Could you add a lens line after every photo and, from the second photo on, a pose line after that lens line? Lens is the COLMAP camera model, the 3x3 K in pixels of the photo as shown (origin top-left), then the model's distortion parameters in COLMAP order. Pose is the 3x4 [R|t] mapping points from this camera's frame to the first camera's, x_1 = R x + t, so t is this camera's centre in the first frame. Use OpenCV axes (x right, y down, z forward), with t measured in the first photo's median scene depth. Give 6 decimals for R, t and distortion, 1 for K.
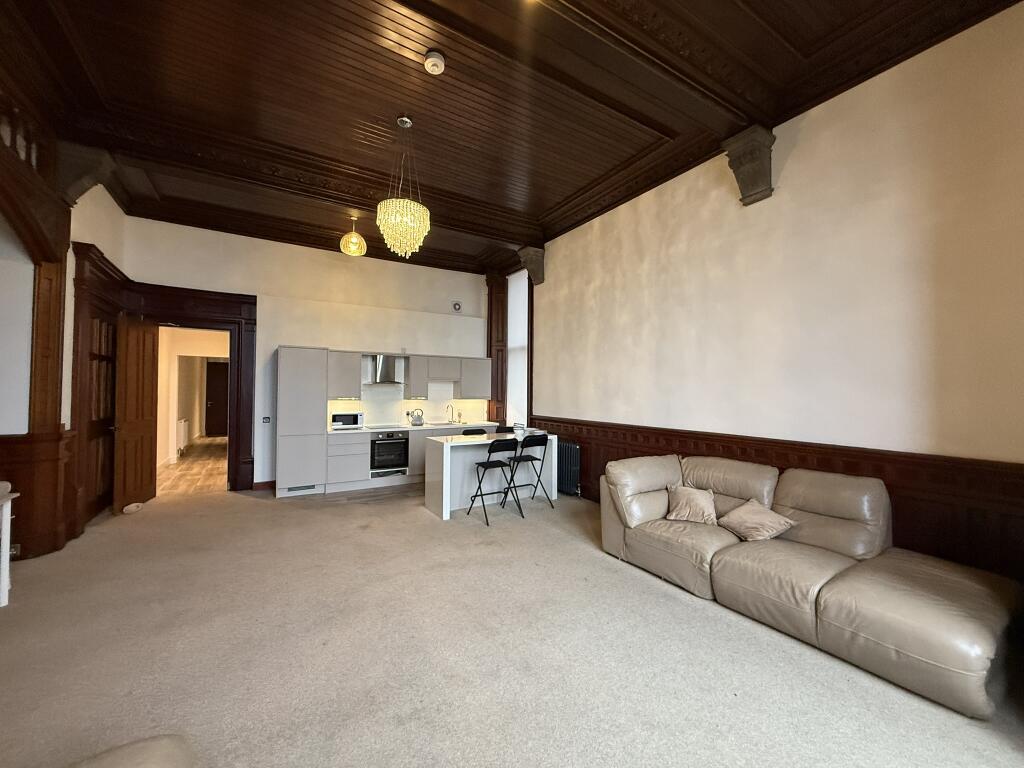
lens RADIAL K [[402.8, 0, 512.0], [0, 402.8, 384.0], [0, 0, 1]] dist [0.001048, 0.000014]
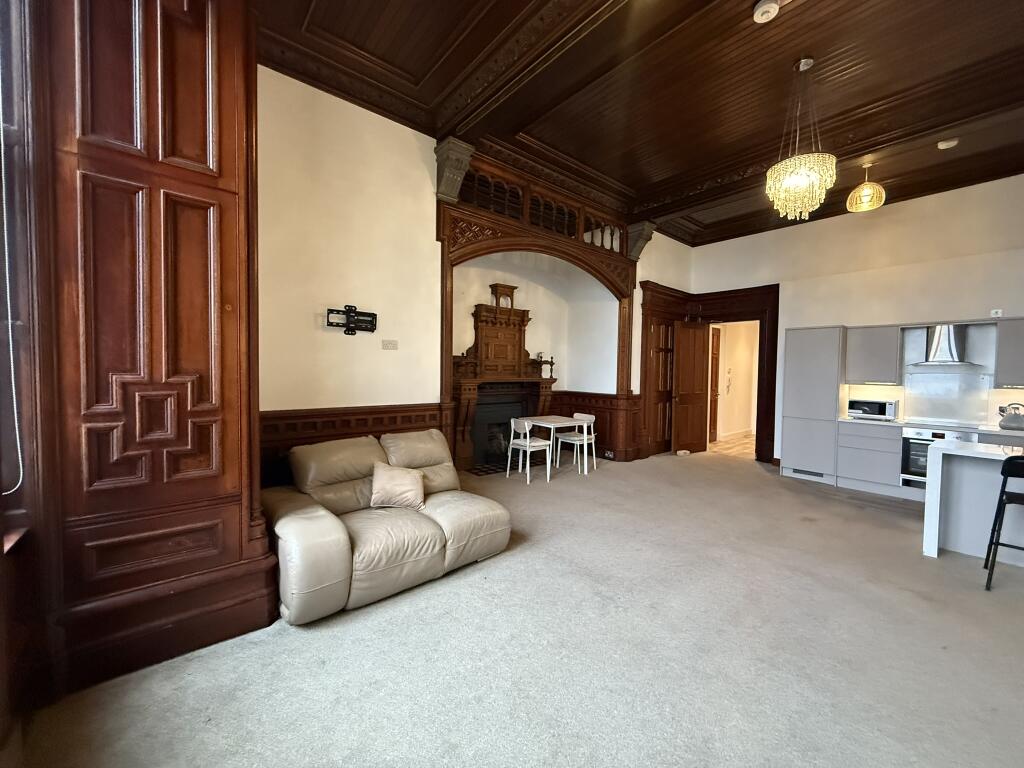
lens RADIAL K [[402.8, 0, 512.0], [0, 402.8, 384.0], [0, 0, 1]] dist [0.001048, 0.000014]
pose [[0.166005, 0.032064, -0.985603, 0.363508], [0.004099, 0.999440, 0.033204, 0.009125], [0.986116, -0.009552, 0.165781, 0.153858]]
